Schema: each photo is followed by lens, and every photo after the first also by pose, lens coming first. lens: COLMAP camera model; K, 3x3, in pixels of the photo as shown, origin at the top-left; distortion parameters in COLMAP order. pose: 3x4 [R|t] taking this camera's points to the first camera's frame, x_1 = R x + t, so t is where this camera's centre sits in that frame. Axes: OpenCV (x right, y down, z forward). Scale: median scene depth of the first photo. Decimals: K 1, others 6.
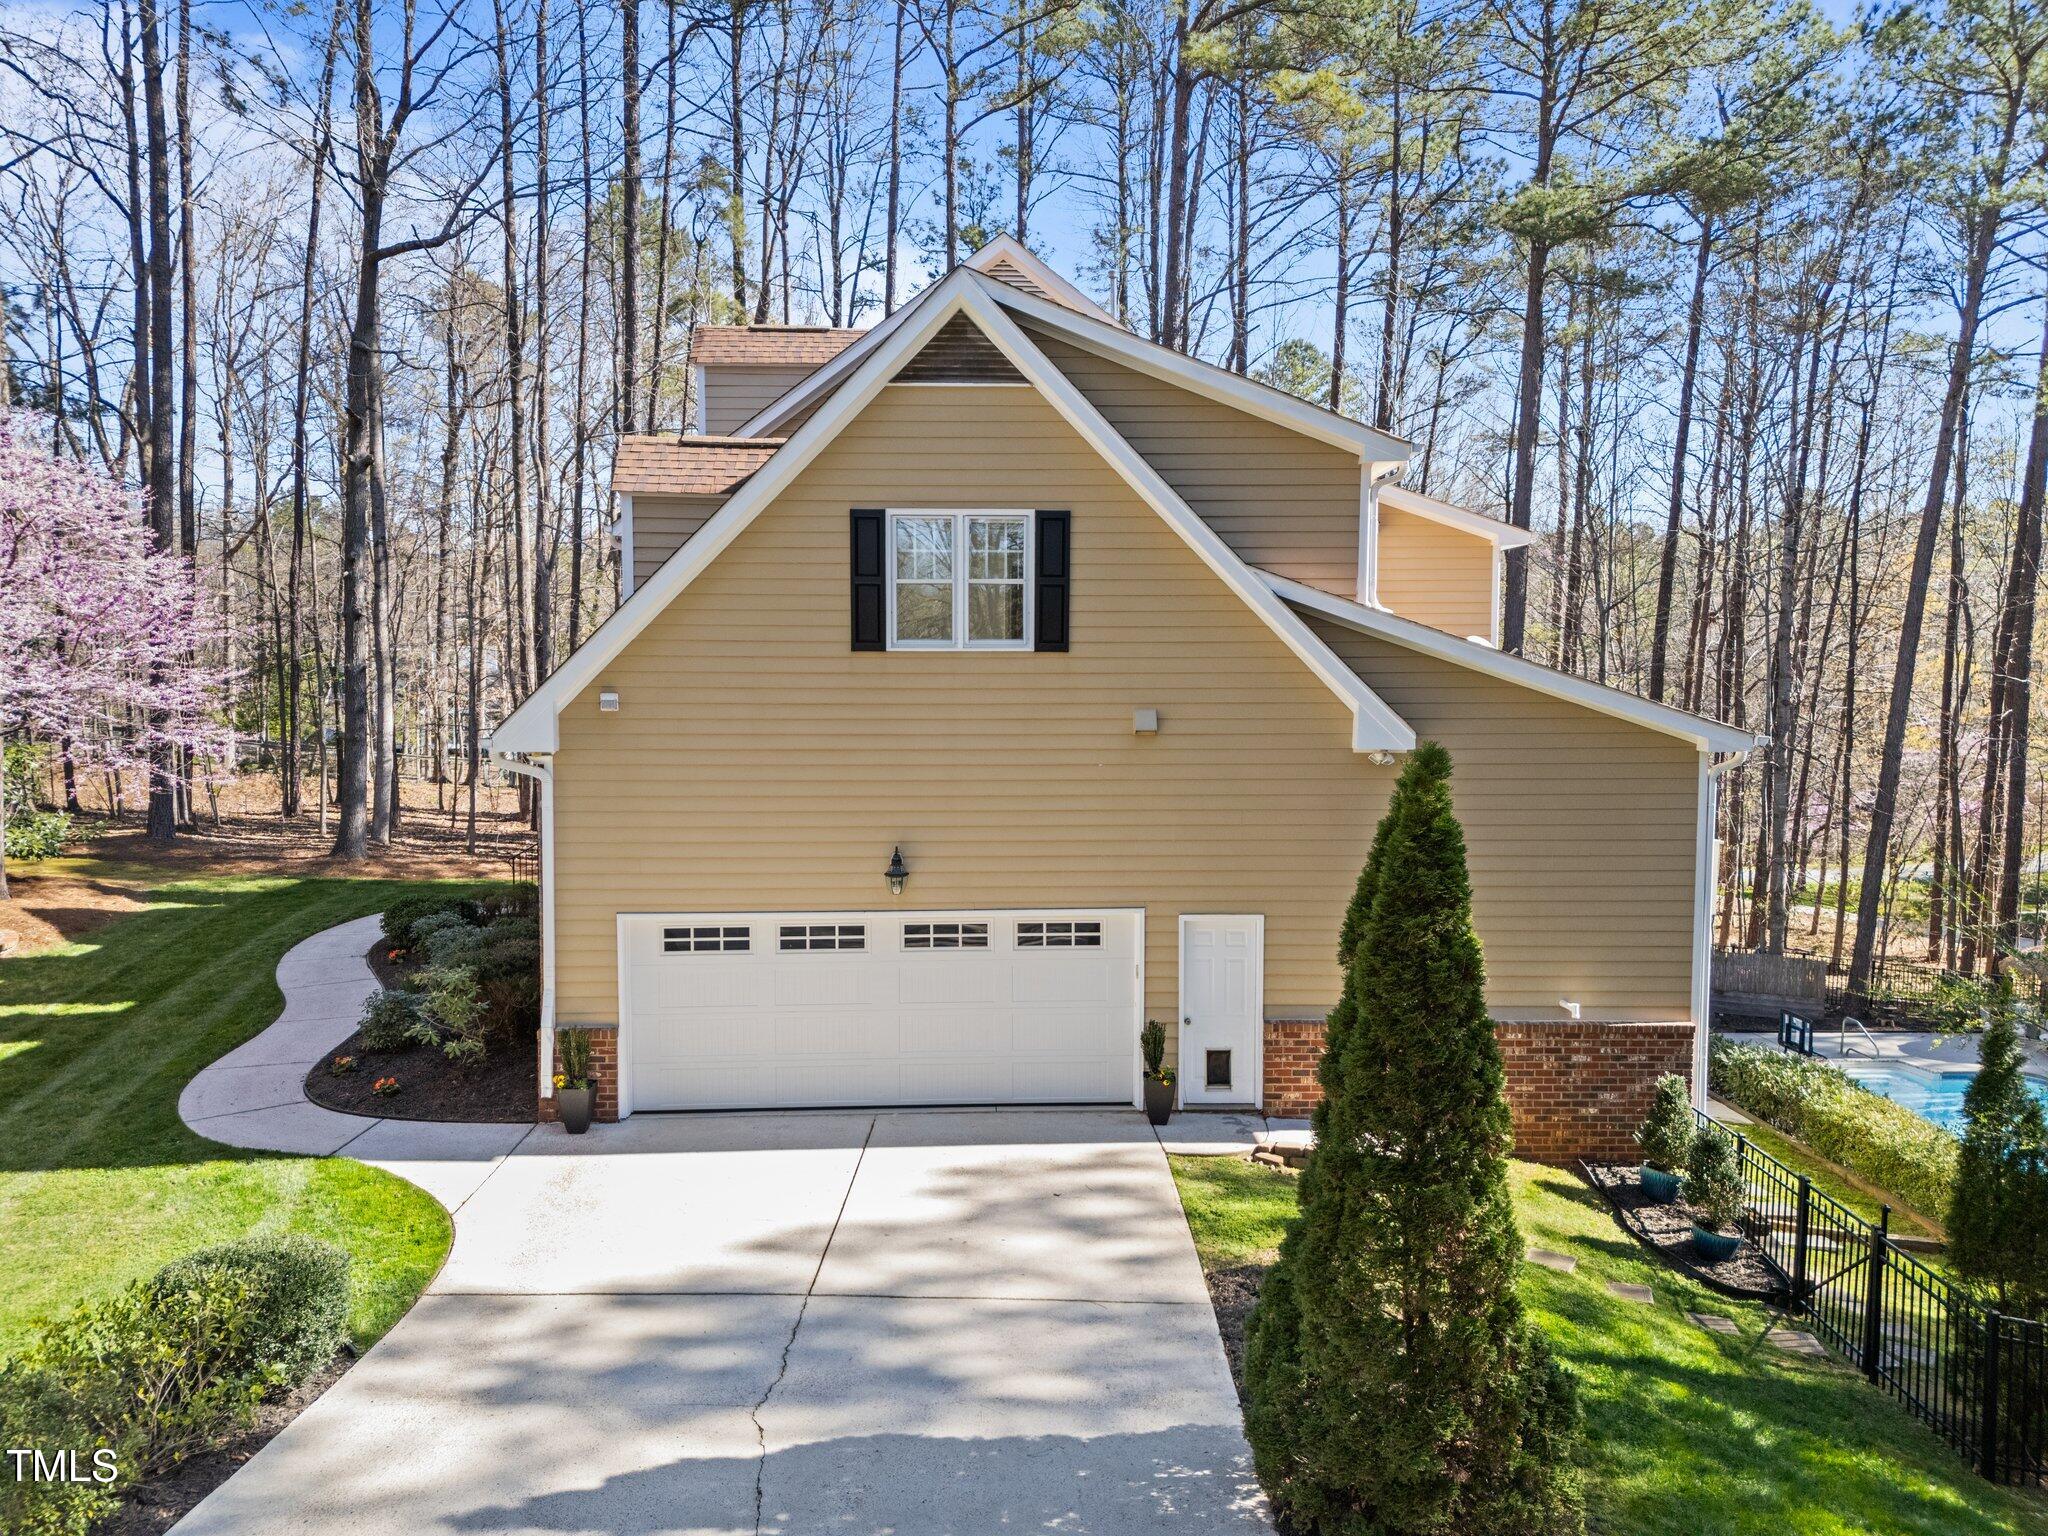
lens RADIAL K [[1514.4, 0, 1084.3], [0, 1514.4, 734.9], [0, 0, 1]] dist [0.119172, -0.151001]
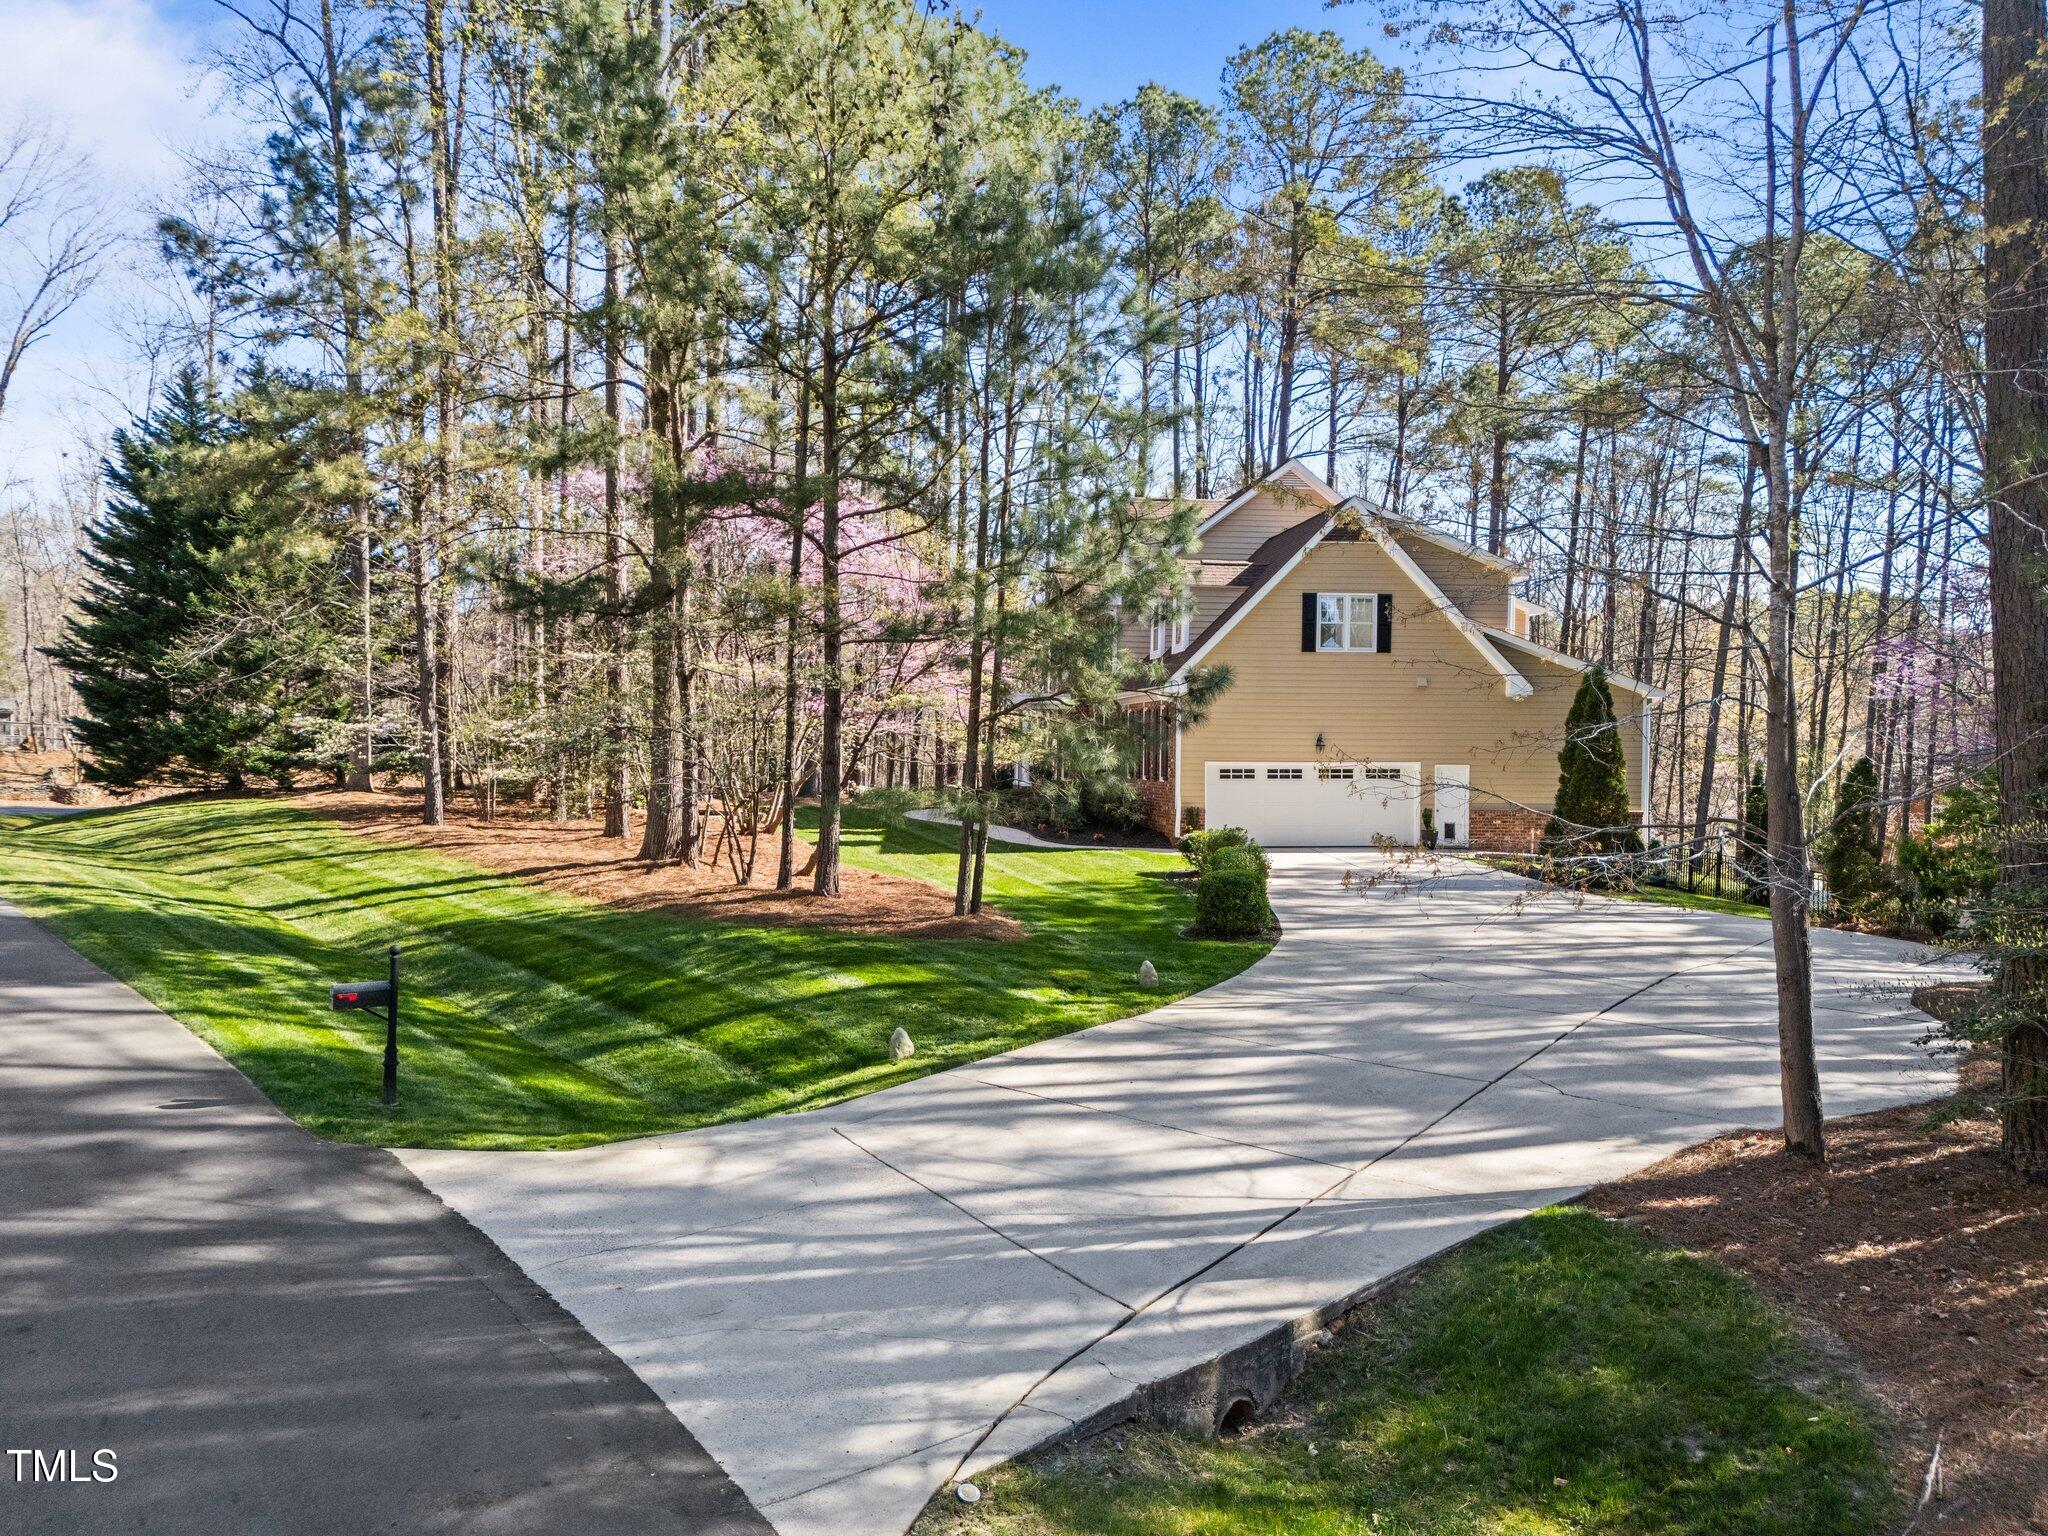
lens RADIAL K [[1514.4, 0, 1084.3], [0, 1514.4, 734.9], [0, 0, 1]] dist [0.119172, -0.151001]
pose [[0.994570, 0.004959, 0.103952, -0.727882], [0.000203, 0.998770, -0.049591, 0.190515], [-0.104070, 0.049343, 0.993345, -1.304784]]
